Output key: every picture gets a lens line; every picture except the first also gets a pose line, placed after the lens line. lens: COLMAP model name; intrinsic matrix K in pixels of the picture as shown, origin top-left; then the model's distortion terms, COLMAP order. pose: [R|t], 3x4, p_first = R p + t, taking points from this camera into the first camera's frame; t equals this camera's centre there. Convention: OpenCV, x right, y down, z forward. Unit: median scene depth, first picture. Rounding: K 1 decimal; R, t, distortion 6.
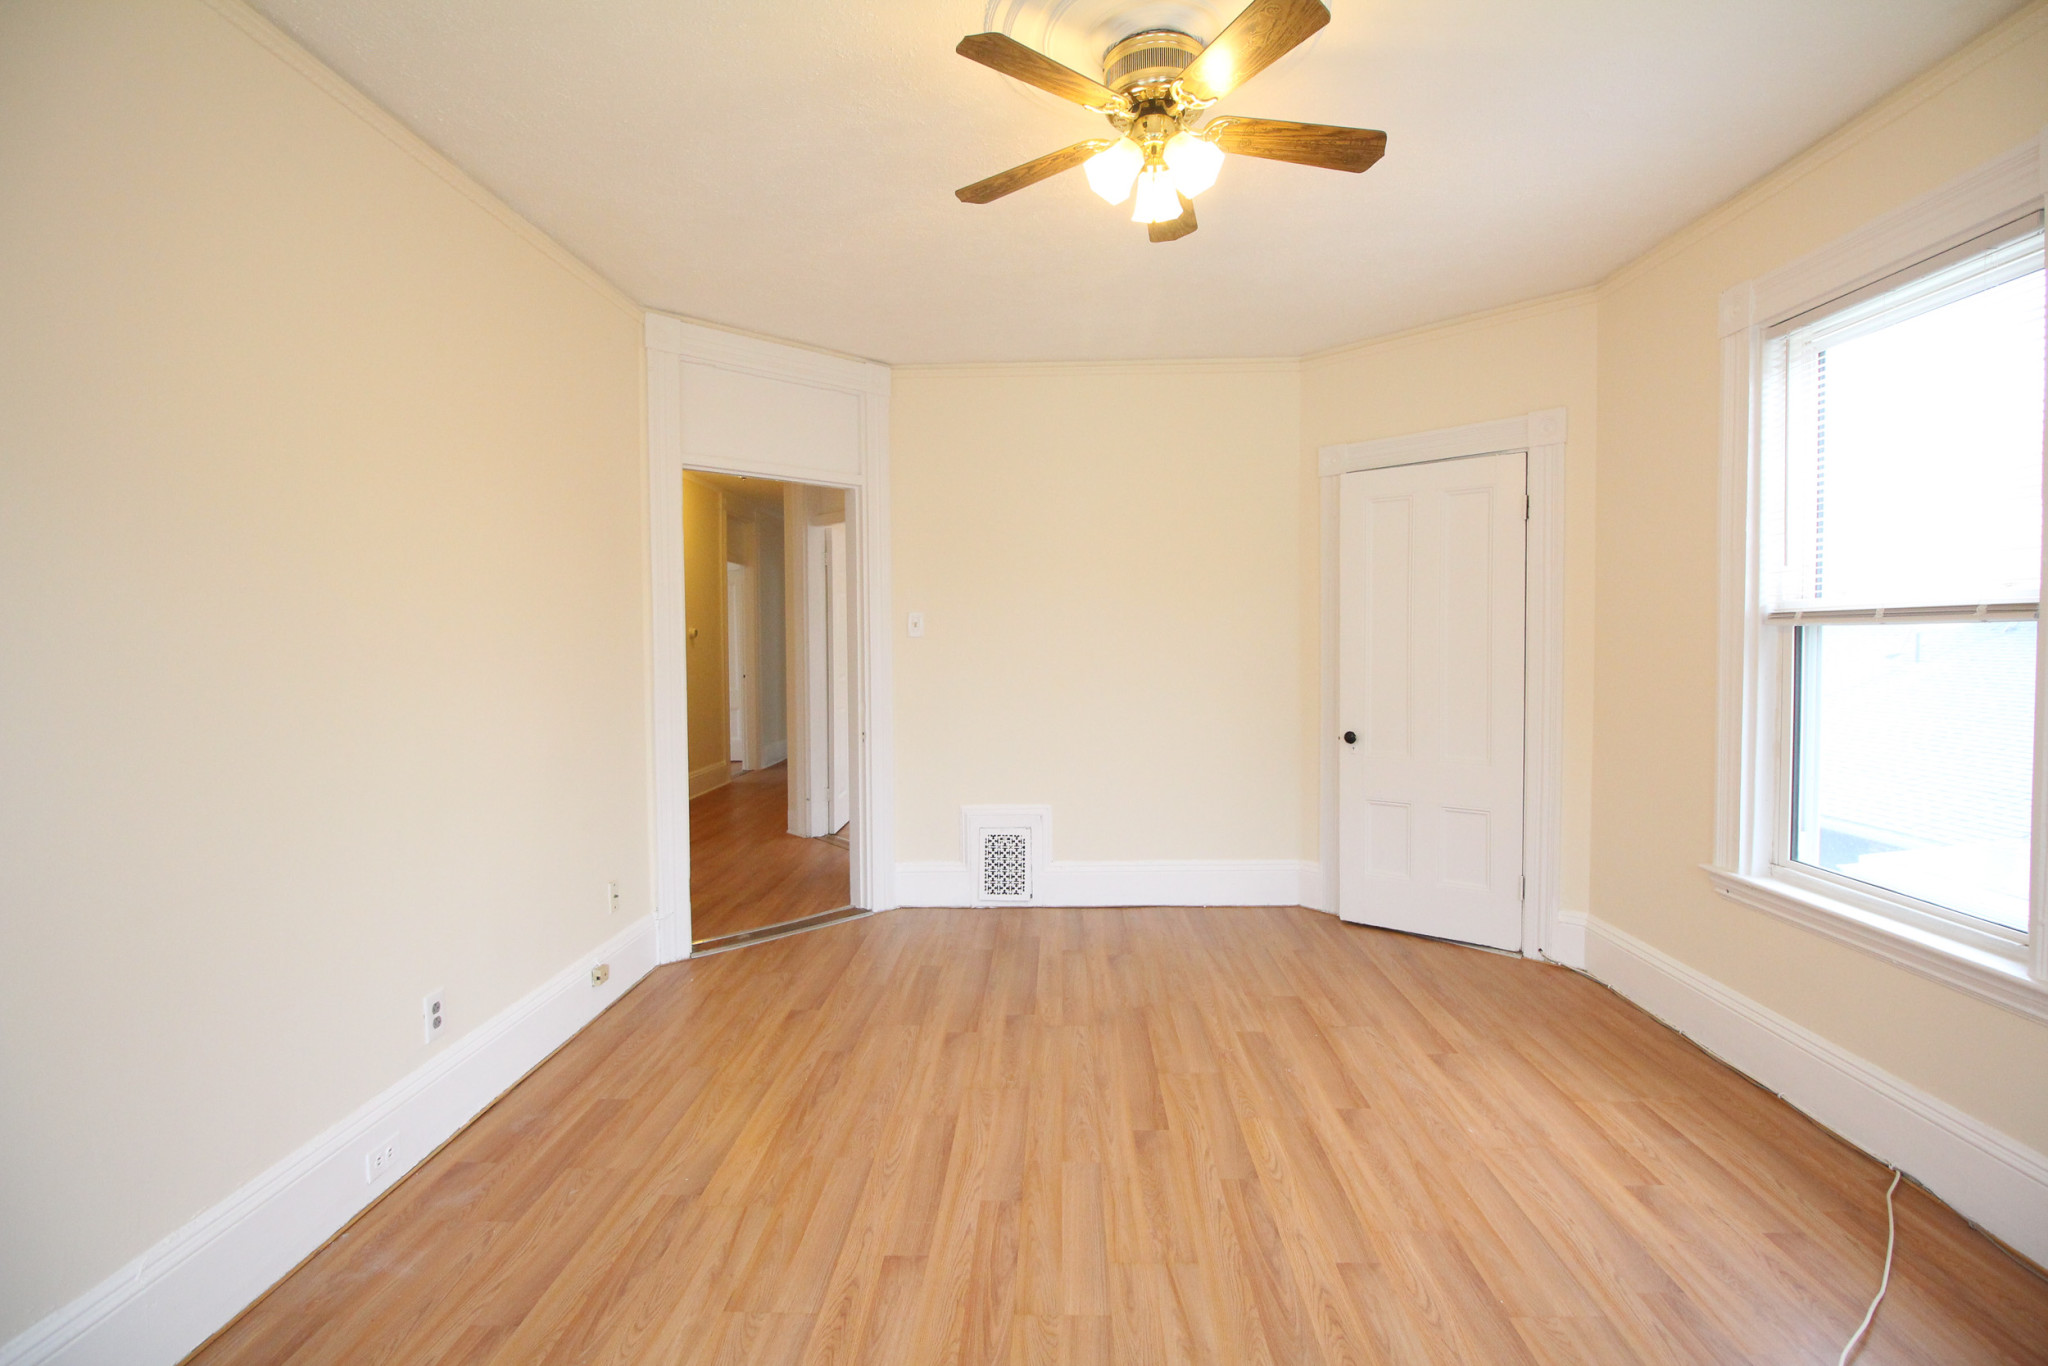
lens RADIAL K [[944.9, 0, 1039.3], [0, 944.9, 665.9], [0, 0, 1]] dist [-0.001868, -0.011200]
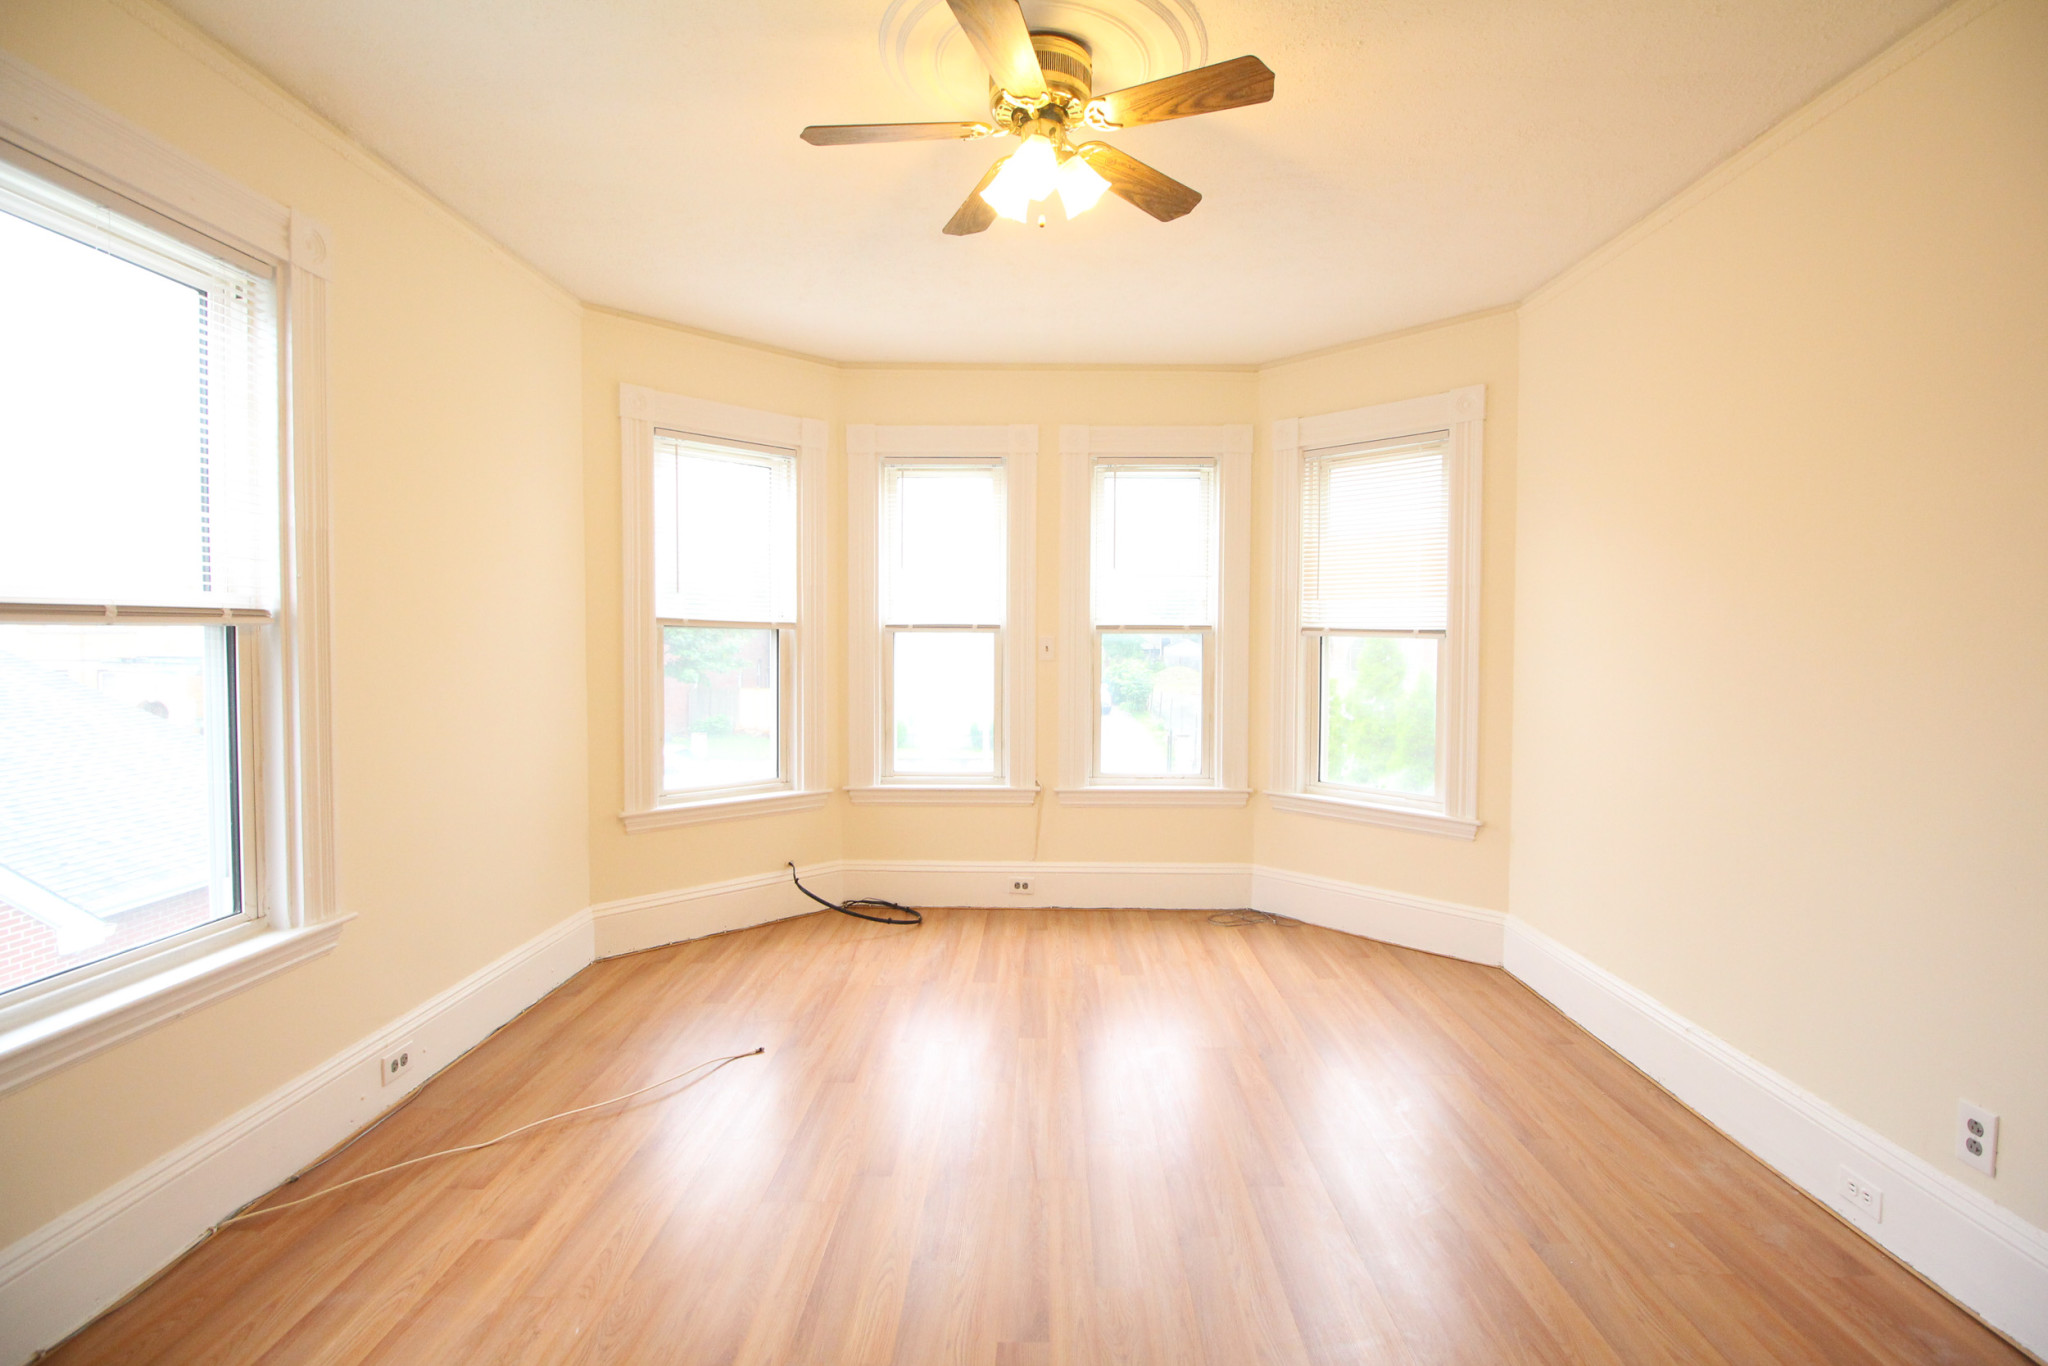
lens RADIAL K [[942.9, 0, 1037.6], [0, 942.9, 664.9], [0, 0, 1]] dist [0.000737, -0.012872]
pose [[-0.999918, 0.003312, -0.012400, 0.124187], [0.002571, 0.998236, 0.059323, -0.055149], [0.012575, 0.059286, -0.998162, 1.798454]]
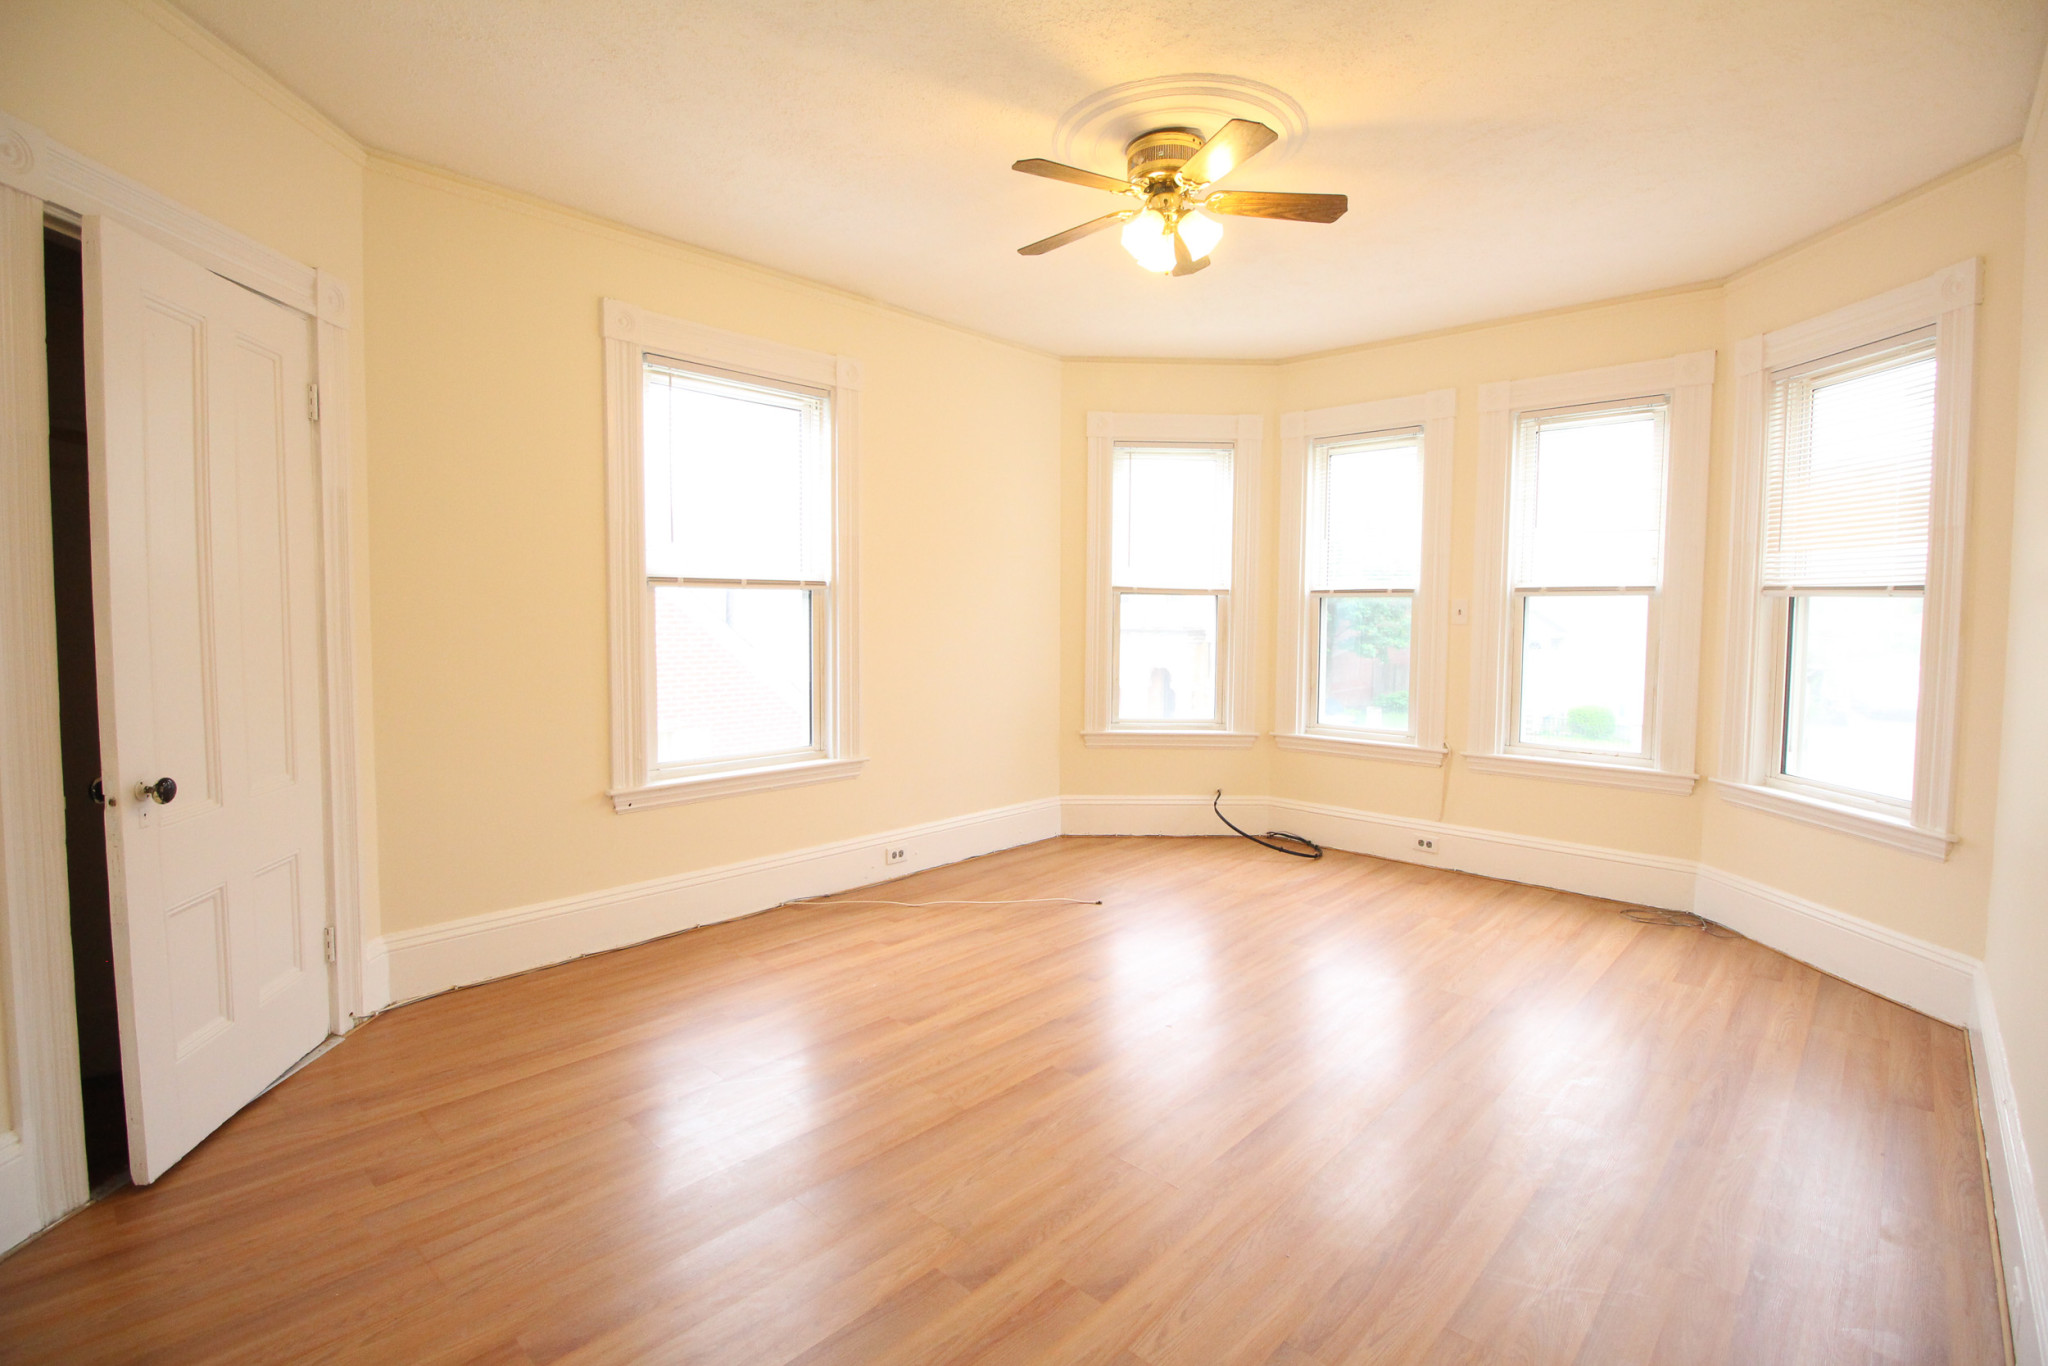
lens RADIAL K [[942.9, 0, 1037.6], [0, 942.9, 664.9], [0, 0, 1]] dist [0.000737, -0.012872]
pose [[-0.752311, -0.034830, 0.657887, -0.556155], [0.018675, 0.997073, 0.074143, -0.024816], [-0.658543, 0.068064, -0.749458, 1.893440]]
